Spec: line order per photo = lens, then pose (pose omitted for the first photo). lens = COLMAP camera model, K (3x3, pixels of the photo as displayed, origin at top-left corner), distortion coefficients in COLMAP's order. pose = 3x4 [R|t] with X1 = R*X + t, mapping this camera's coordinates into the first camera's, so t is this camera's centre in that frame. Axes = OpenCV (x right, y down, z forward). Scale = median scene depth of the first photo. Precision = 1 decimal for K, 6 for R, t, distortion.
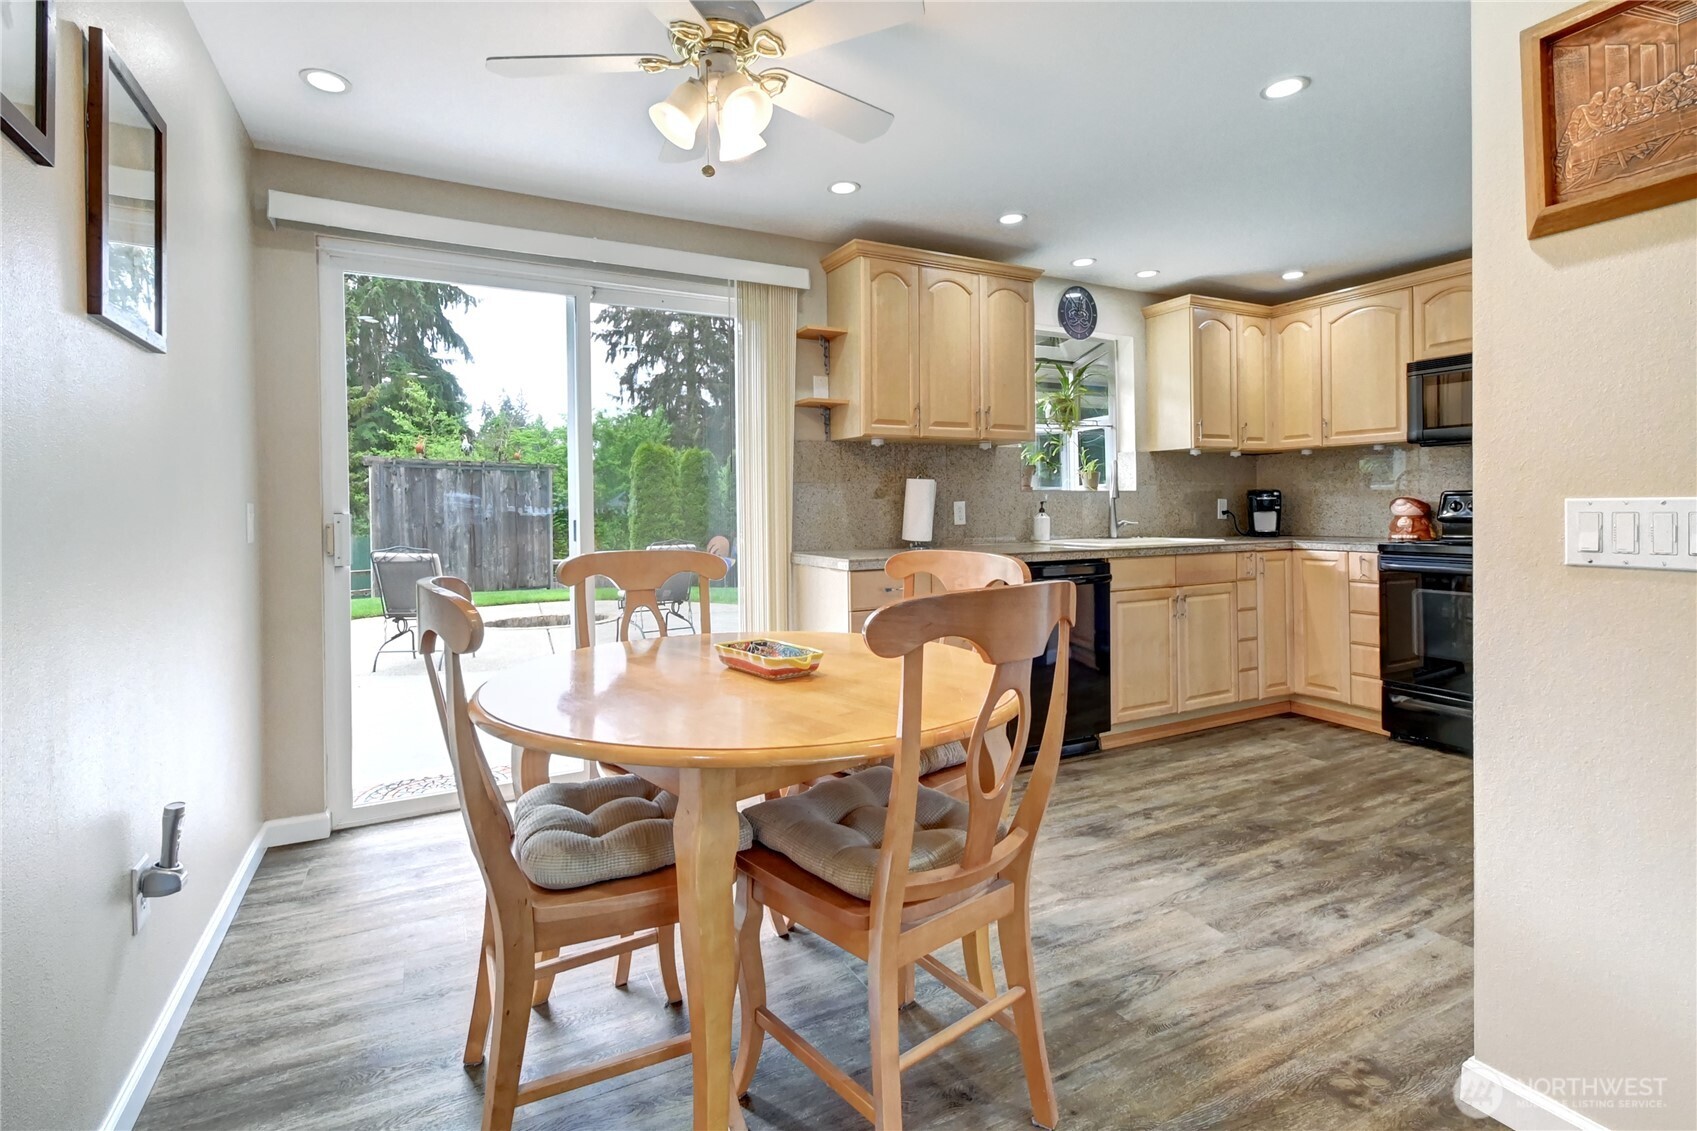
lens RADIAL K [[765.8, 0, 865.4], [0, 765.8, 503.8], [0, 0, 1]] dist [0.009296, -0.000599]
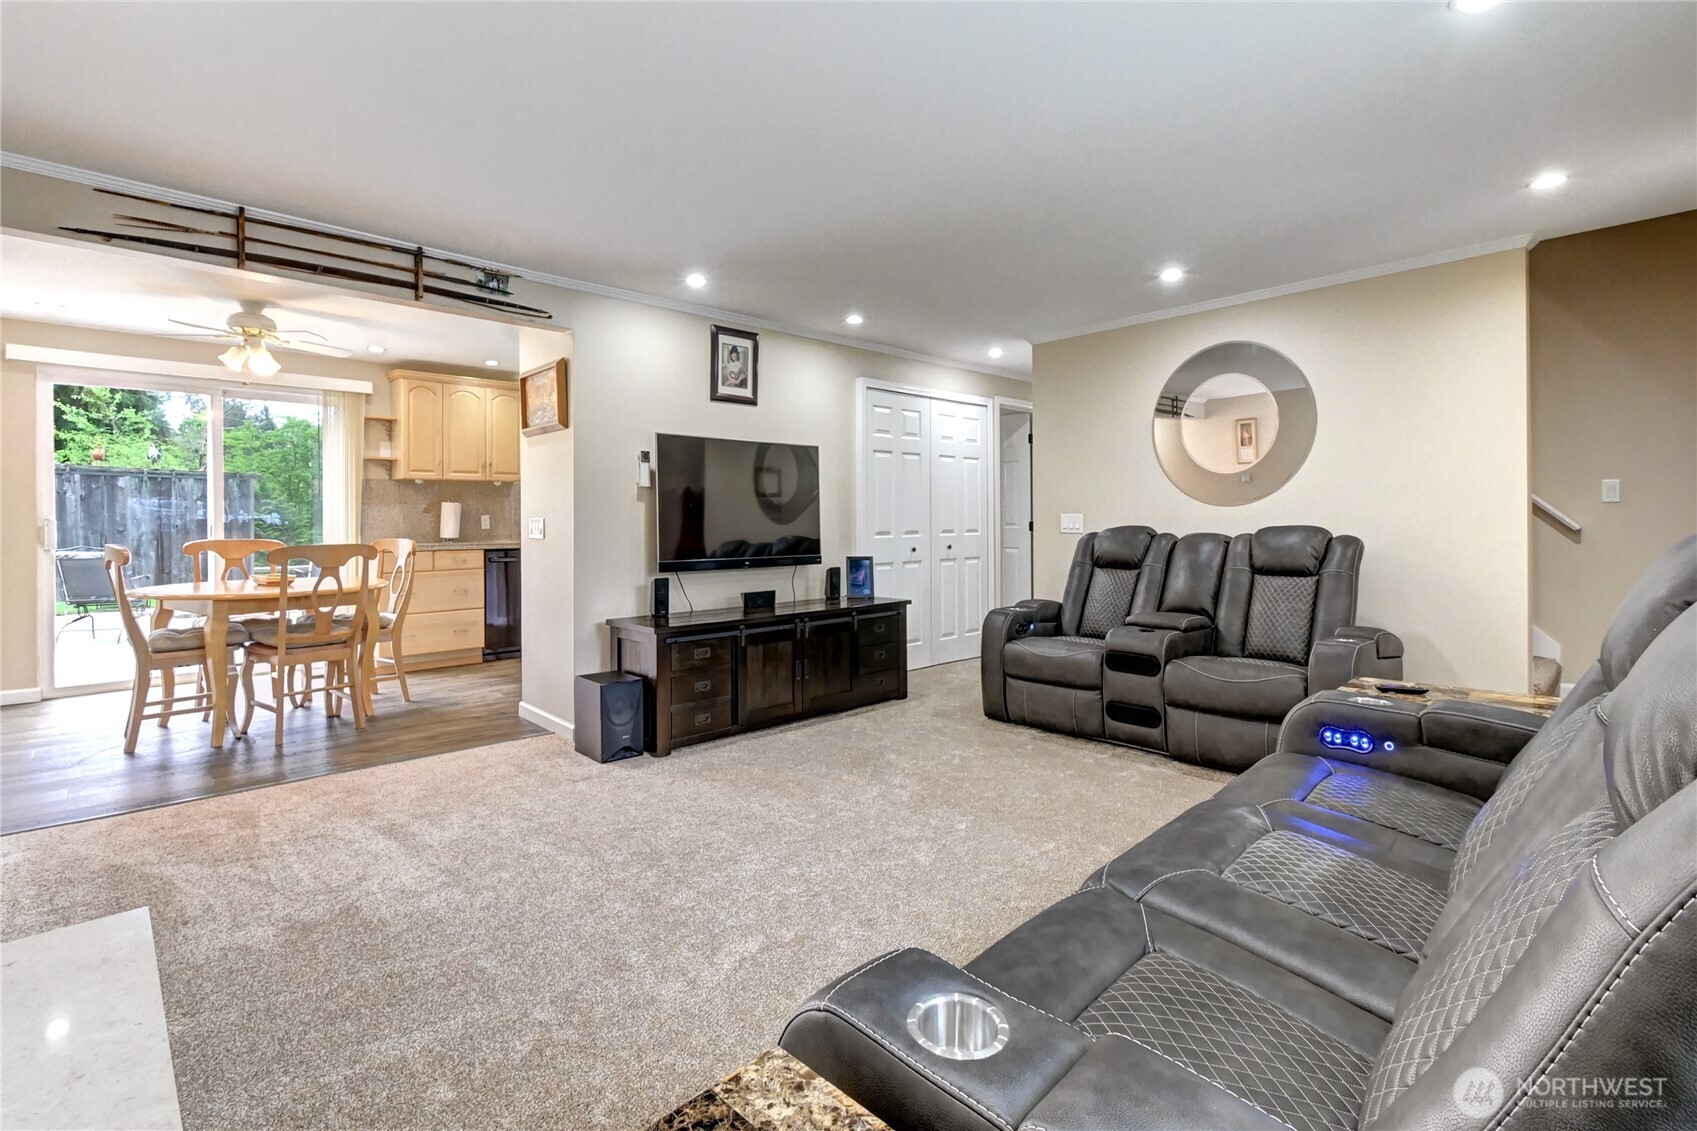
lens RADIAL K [[765.8, 0, 836.9], [0, 765.8, 511.0], [0, 0, 1]] dist [0.009296, -0.000599]
pose [[0.971424, 0.009966, 0.237143, 0.488802], [-0.008952, 0.999946, -0.005353, -0.010833], [-0.237184, 0.003077, 0.971460, -0.861581]]
